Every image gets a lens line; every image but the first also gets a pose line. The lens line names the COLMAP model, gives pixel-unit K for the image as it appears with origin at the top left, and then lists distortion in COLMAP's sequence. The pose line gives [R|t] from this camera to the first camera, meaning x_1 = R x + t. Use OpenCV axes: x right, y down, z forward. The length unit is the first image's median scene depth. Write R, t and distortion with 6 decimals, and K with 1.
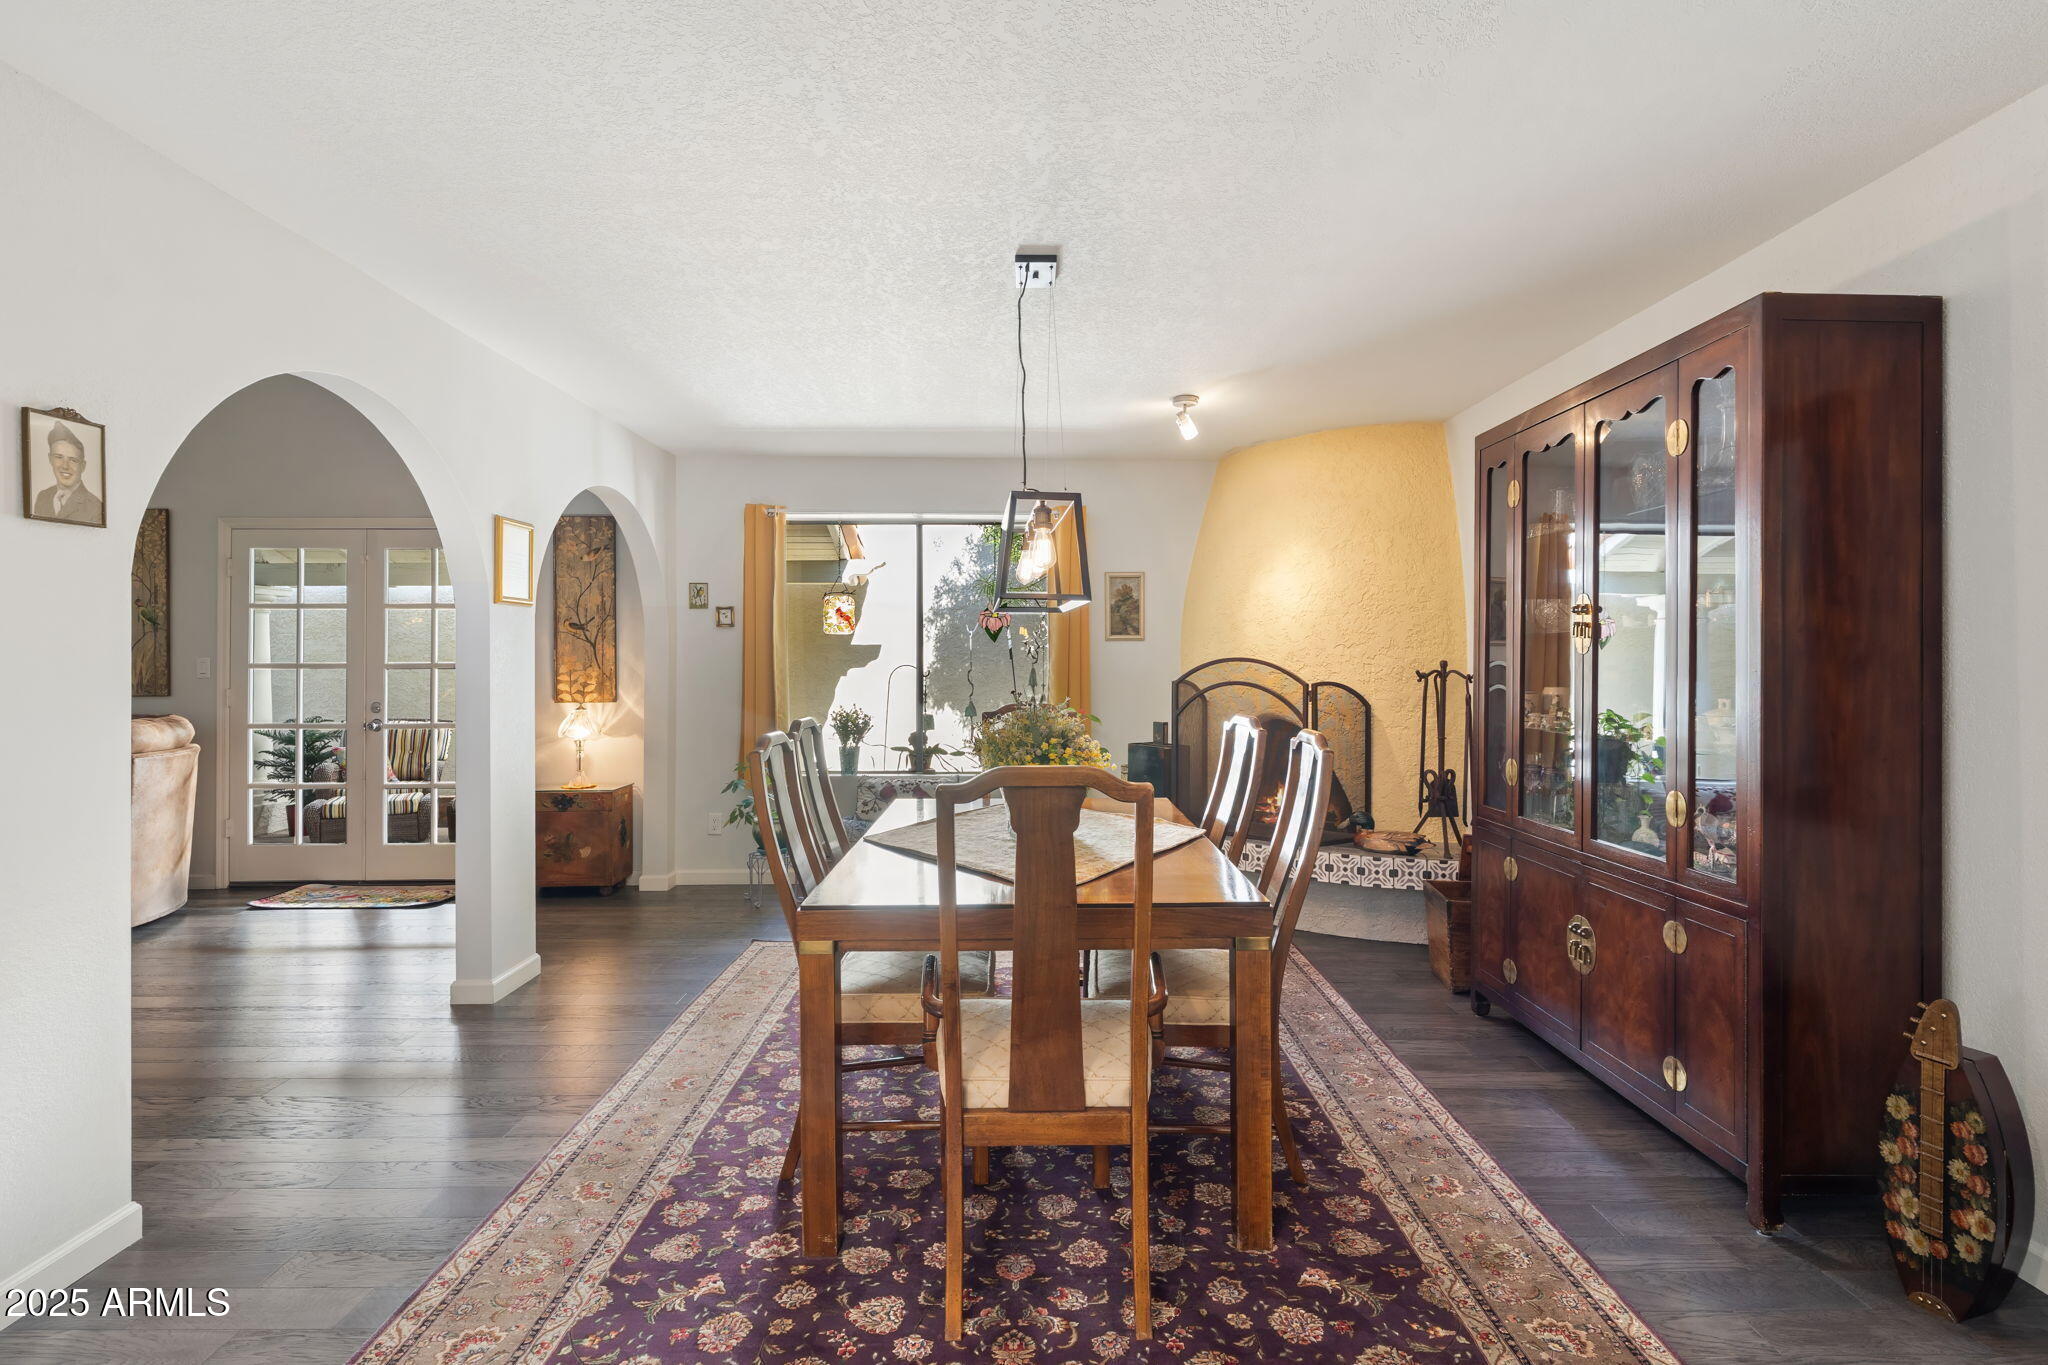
lens RADIAL K [[1009.5, 0, 1031.8], [0, 1009.5, 656.0], [0, 0, 1]] dist [-0.003325, -0.000146]
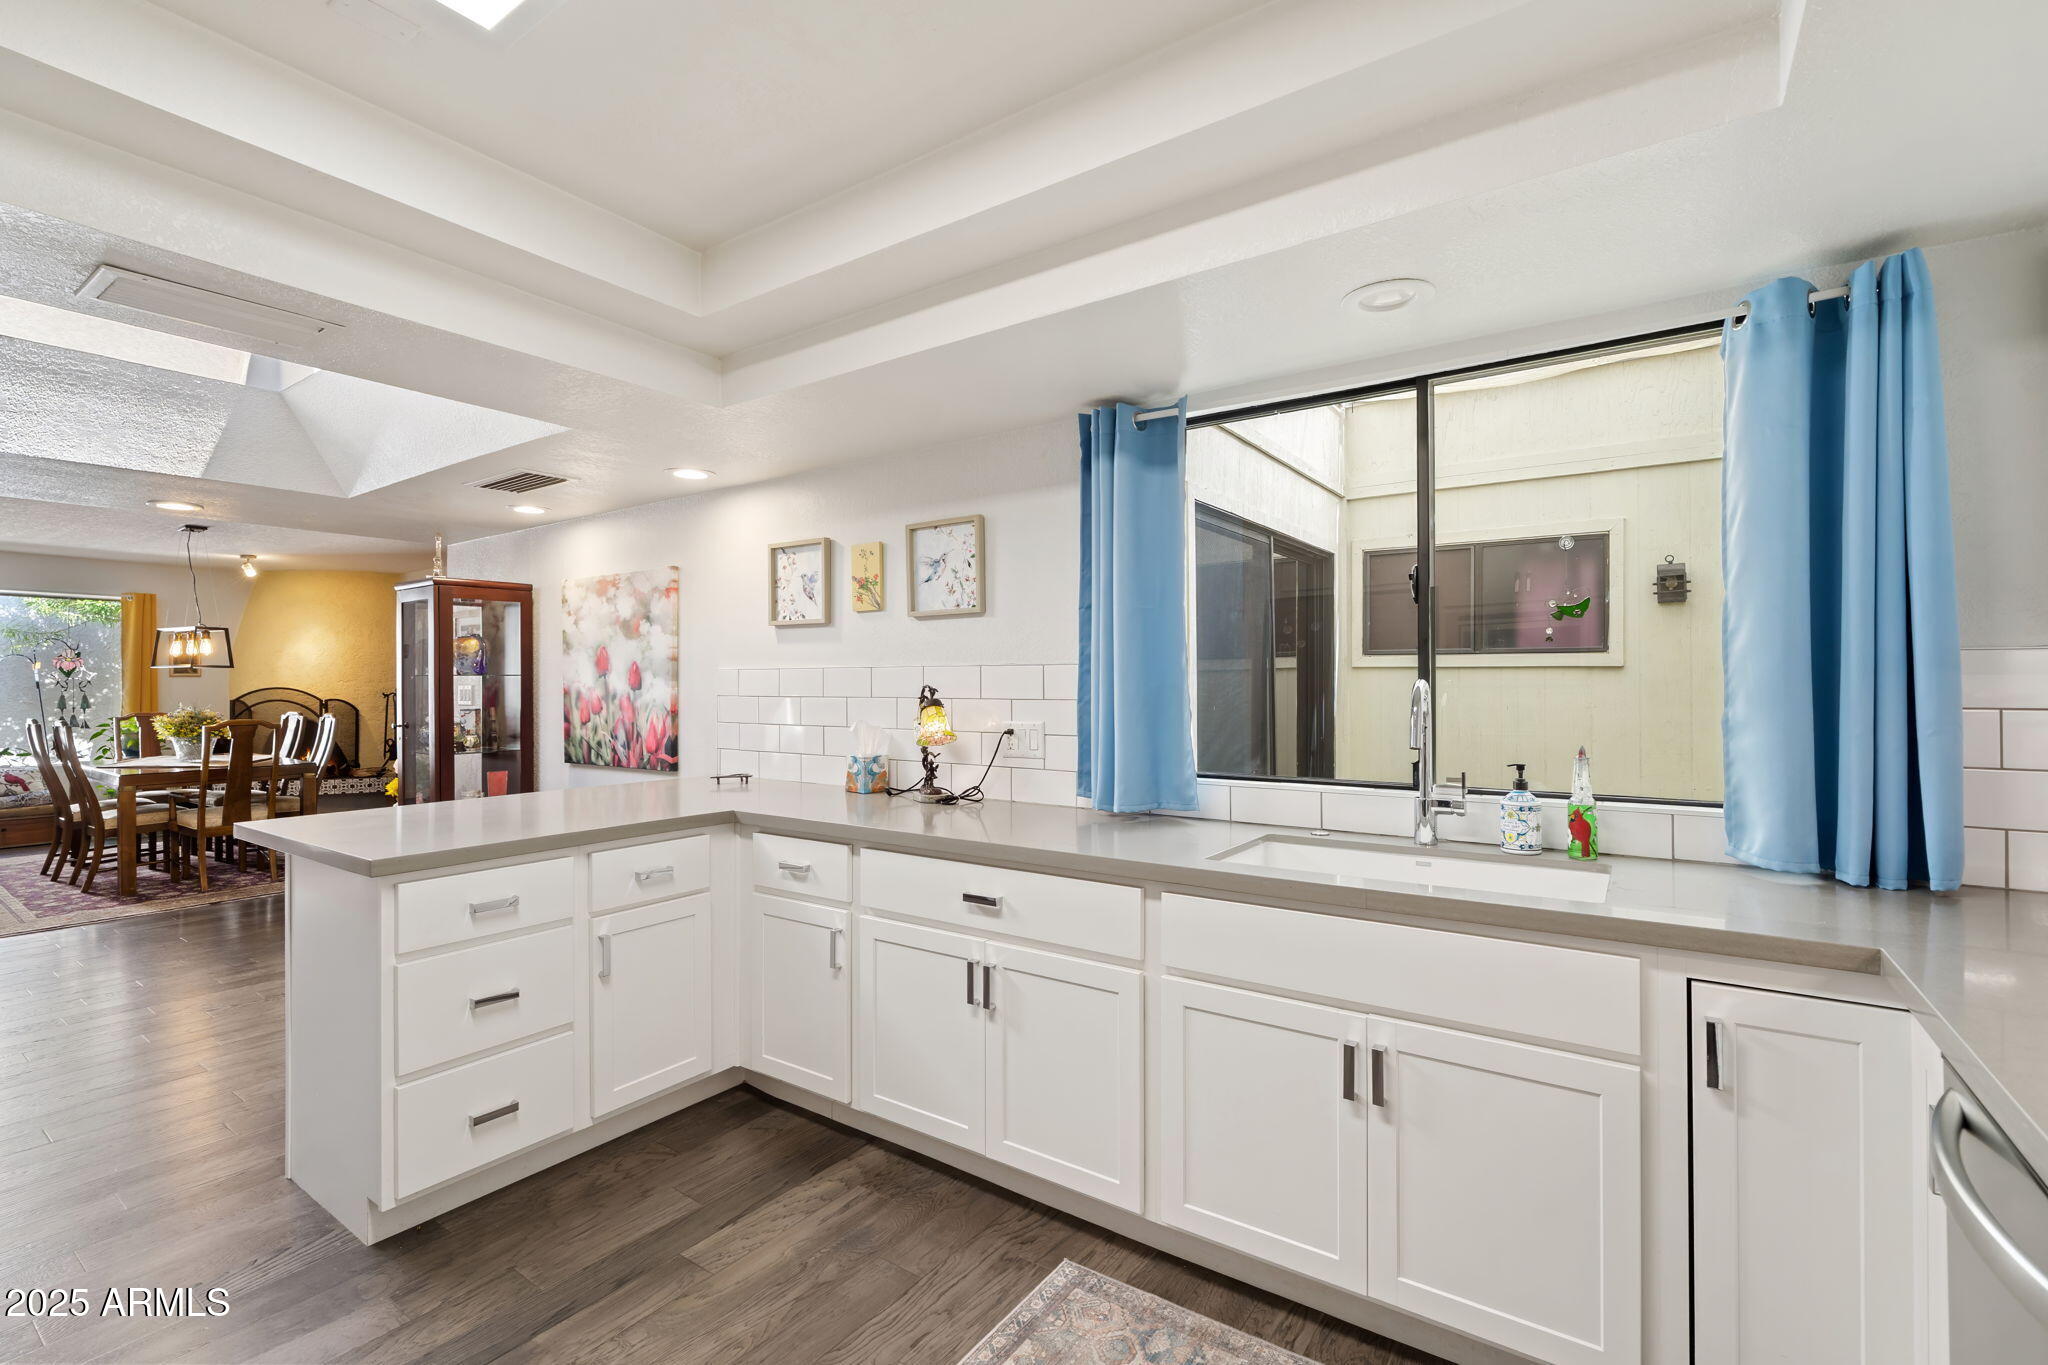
lens RADIAL K [[917.3, 0, 1017.9], [0, 917.3, 669.8], [0, 0, 1]] dist [-0.003659, 0.000843]
pose [[0.593527, 0.004958, 0.804799, -0.536218], [0.001234, 0.999974, -0.007071, -0.025621], [-0.804813, 0.005190, 0.593506, -1.728820]]
